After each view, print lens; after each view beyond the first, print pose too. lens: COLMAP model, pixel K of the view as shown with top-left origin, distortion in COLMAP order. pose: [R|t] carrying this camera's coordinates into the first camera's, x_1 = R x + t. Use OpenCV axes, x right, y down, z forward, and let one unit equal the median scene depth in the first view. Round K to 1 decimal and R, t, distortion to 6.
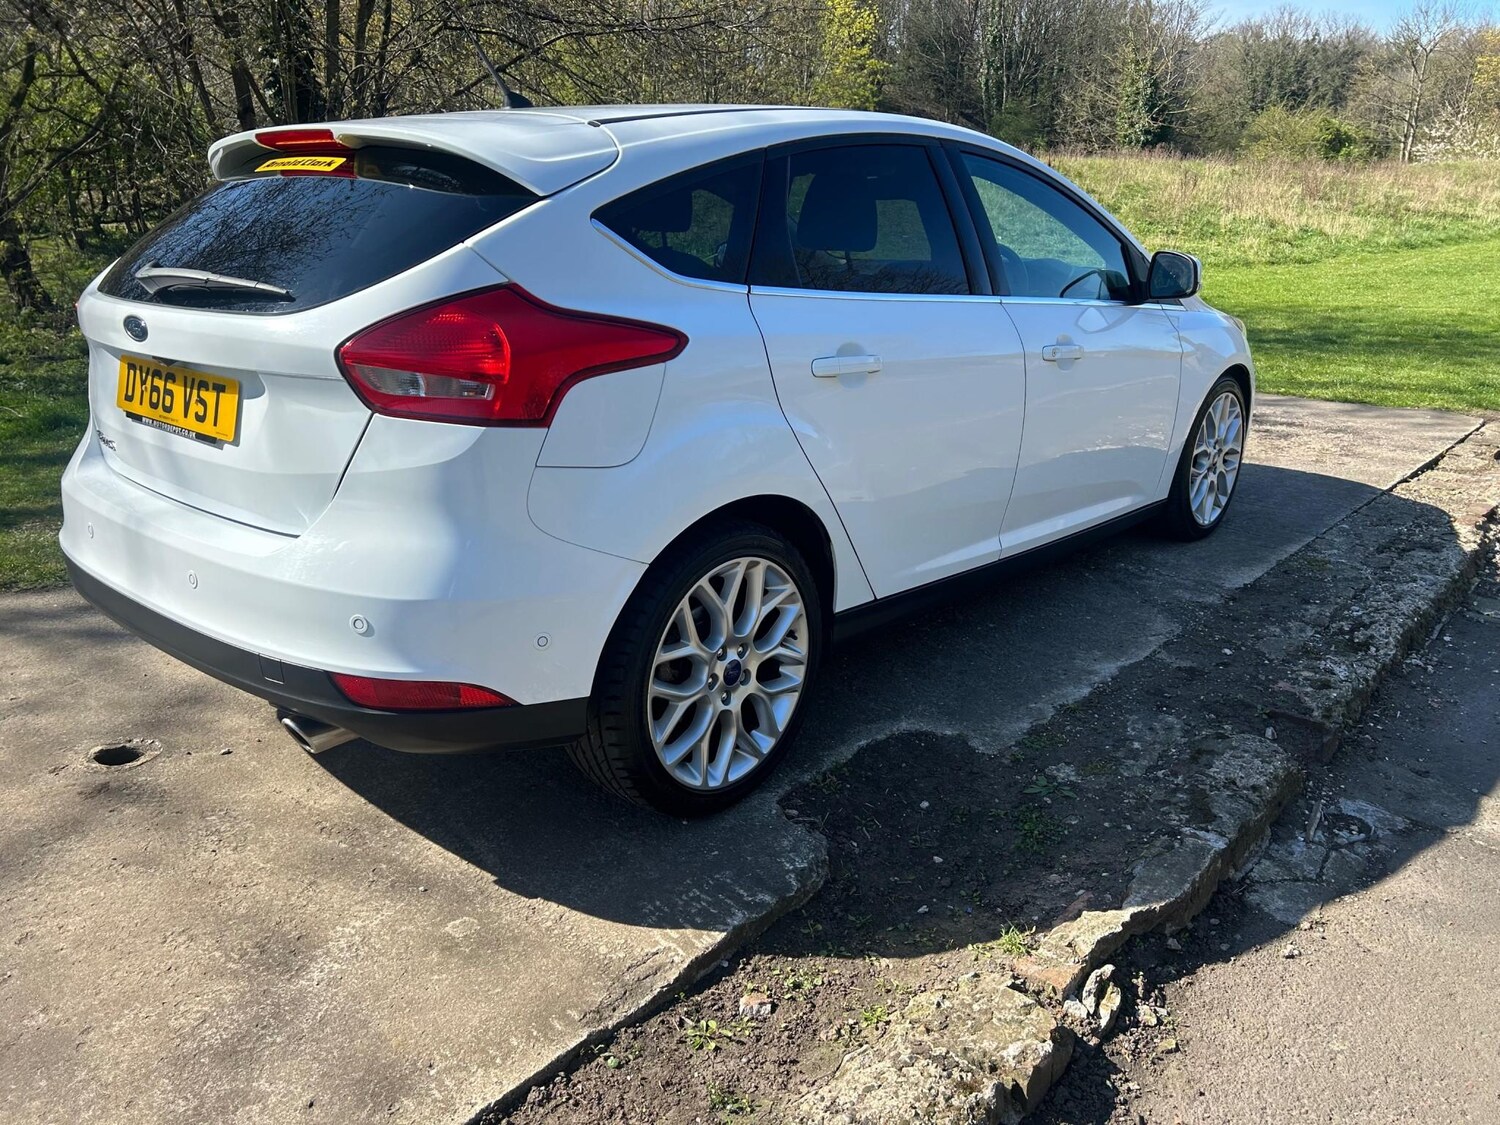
lens RADIAL K [[1124.1, 0, 750.0], [0, 1124.1, 562.5], [0, 0, 1]] dist [0.062827, -0.068812]
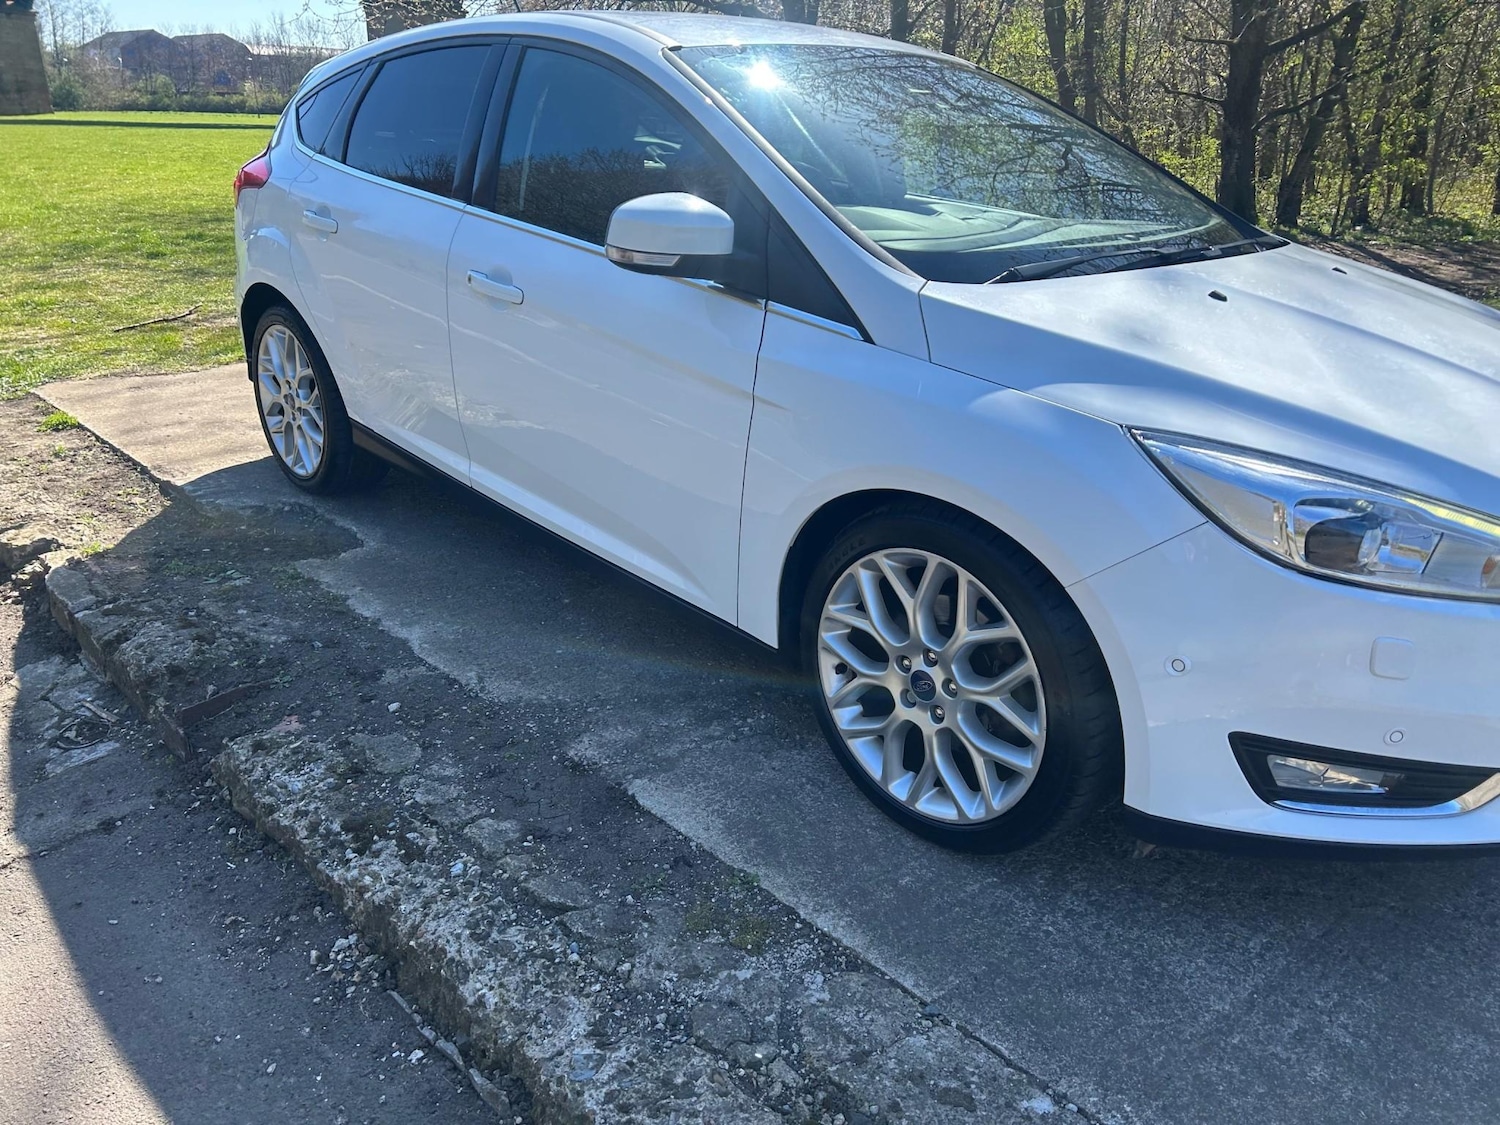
lens RADIAL K [[1124.1, 0, 750.0], [0, 1124.1, 562.5], [0, 0, 1]] dist [0.062827, -0.068812]
pose [[-0.085487, 0.363231, -0.927769, 1.524760], [-0.332503, 0.867393, 0.370231, -0.520617], [0.939220, 0.340136, 0.046625, 1.649142]]
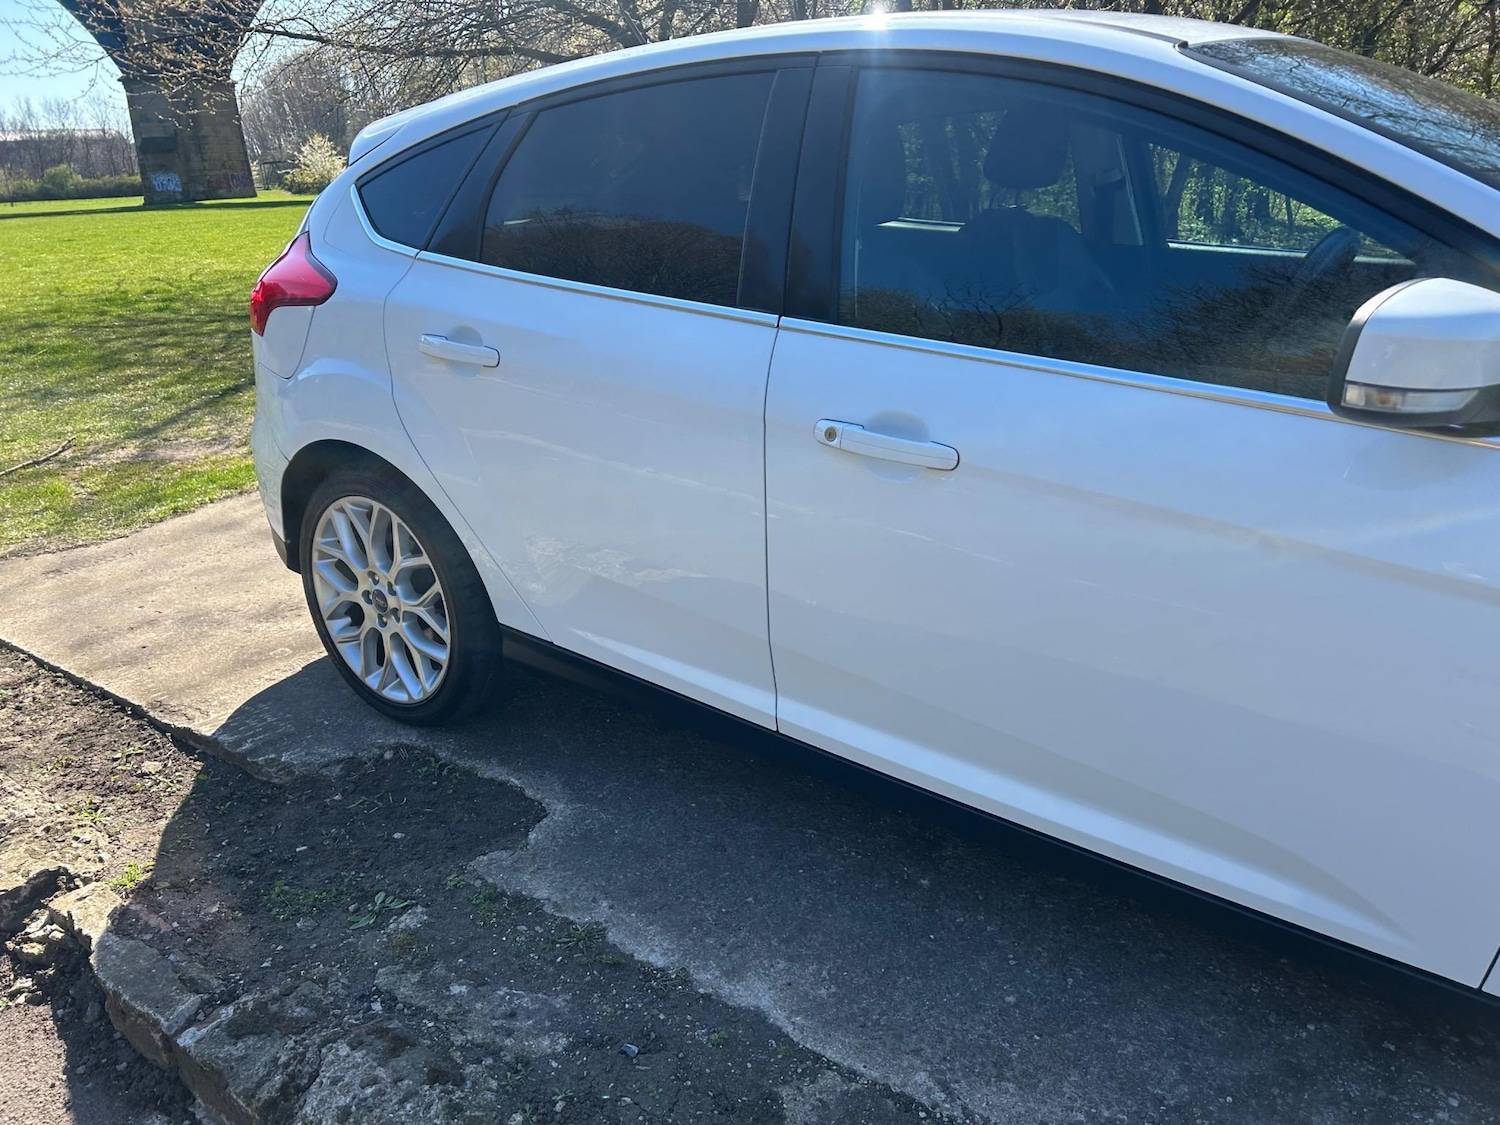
lens RADIAL K [[1128.6, 0, 740.0], [0, 1128.6, 558.3], [0, 0, 1]] dist [0.059182, -0.067217]
pose [[0.081230, 0.324356, -0.942441, 1.073914], [-0.275591, 0.916010, 0.291506, -0.369715], [0.957837, 0.236049, 0.163797, 1.176866]]
